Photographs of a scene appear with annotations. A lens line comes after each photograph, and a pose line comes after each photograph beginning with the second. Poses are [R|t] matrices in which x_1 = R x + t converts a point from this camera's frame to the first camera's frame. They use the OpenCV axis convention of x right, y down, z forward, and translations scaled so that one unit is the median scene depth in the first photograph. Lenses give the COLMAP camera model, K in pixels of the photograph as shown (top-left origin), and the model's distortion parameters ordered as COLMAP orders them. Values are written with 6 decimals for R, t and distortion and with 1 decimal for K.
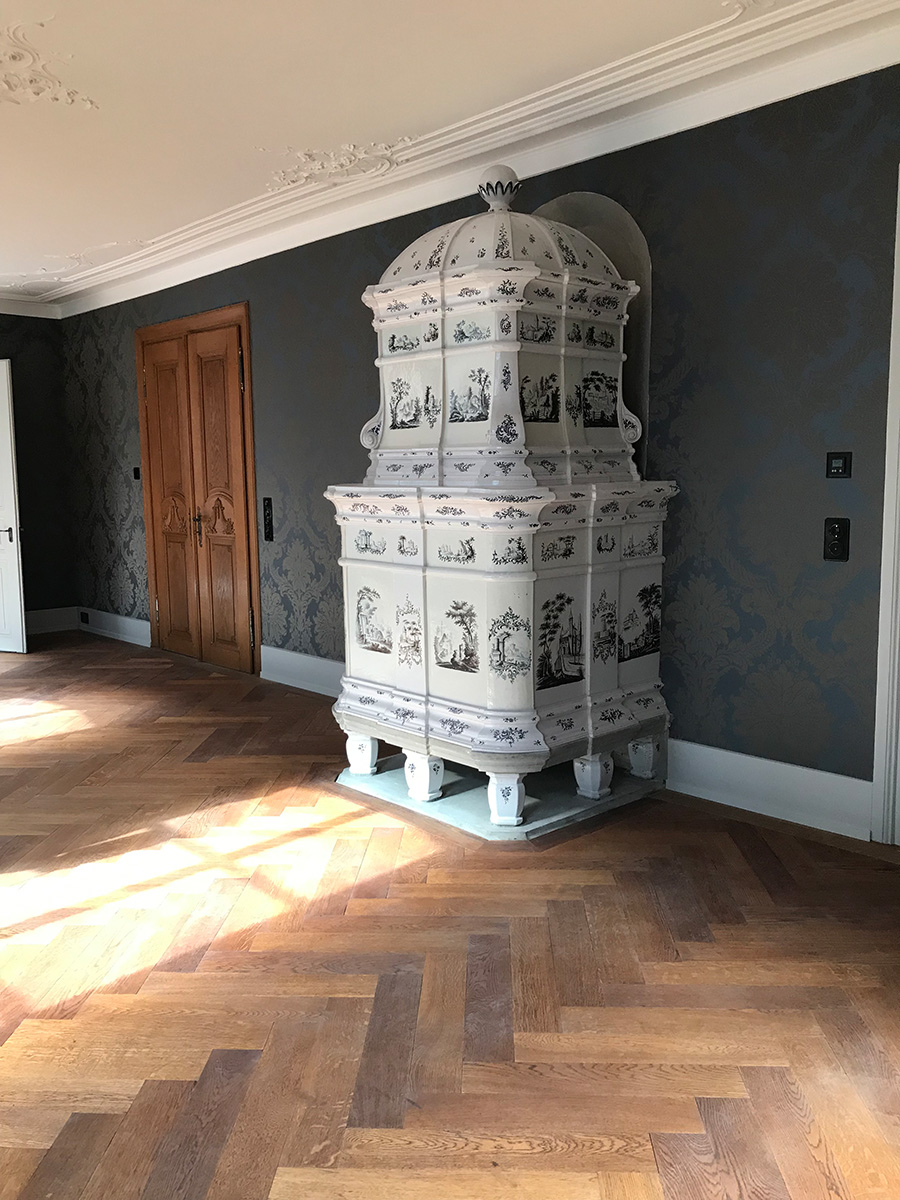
lens RADIAL K [[978.5, 0, 453.2], [0, 978.5, 595.2], [0, 0, 1]] dist [0.168183, -0.555763]
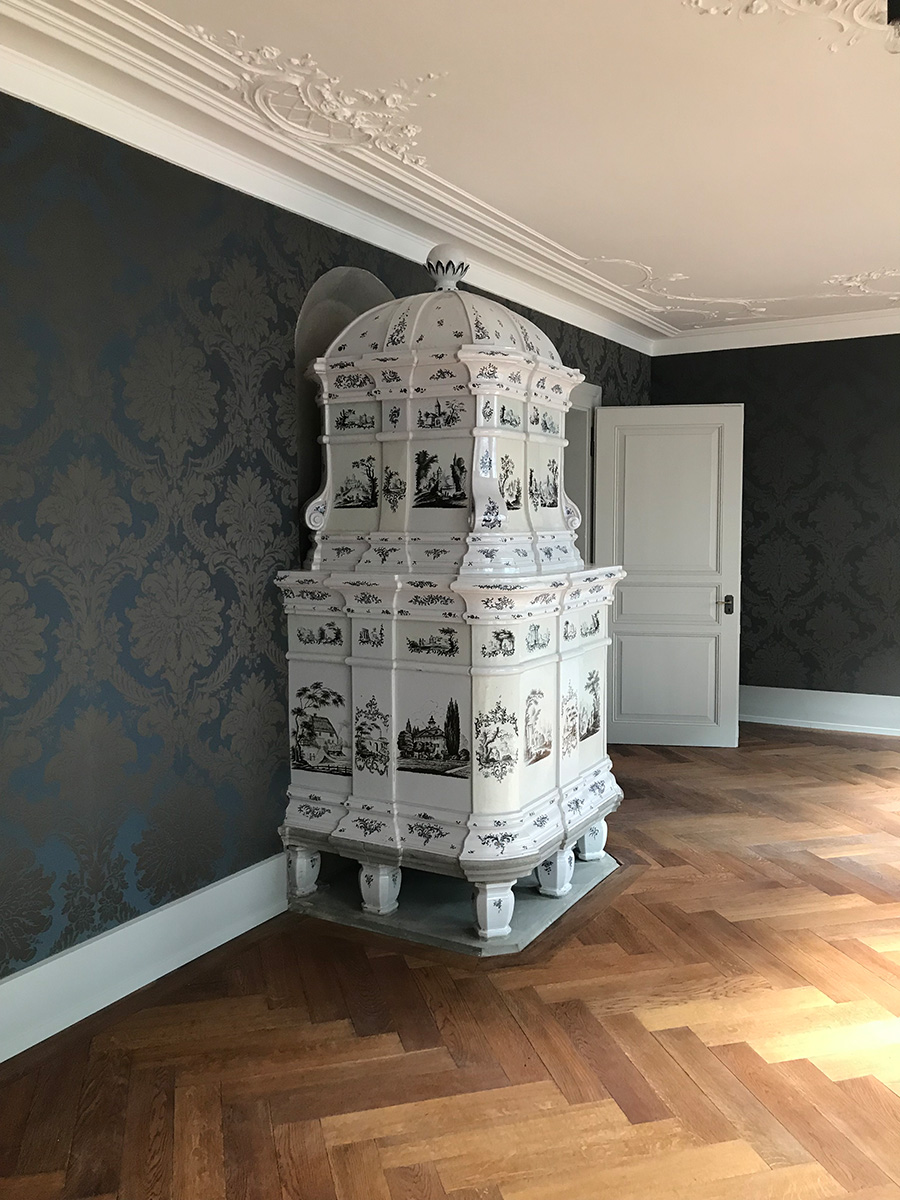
lens RADIAL K [[978.0, 0, 451.6], [0, 978.0, 589.6], [0, 0, 1]] dist [0.171824, -0.527072]
pose [[-0.289644, -0.056692, 0.955454, -0.956013], [0.132024, 0.986336, 0.098547, -0.204961], [-0.947985, 0.154686, -0.278201, 1.393149]]
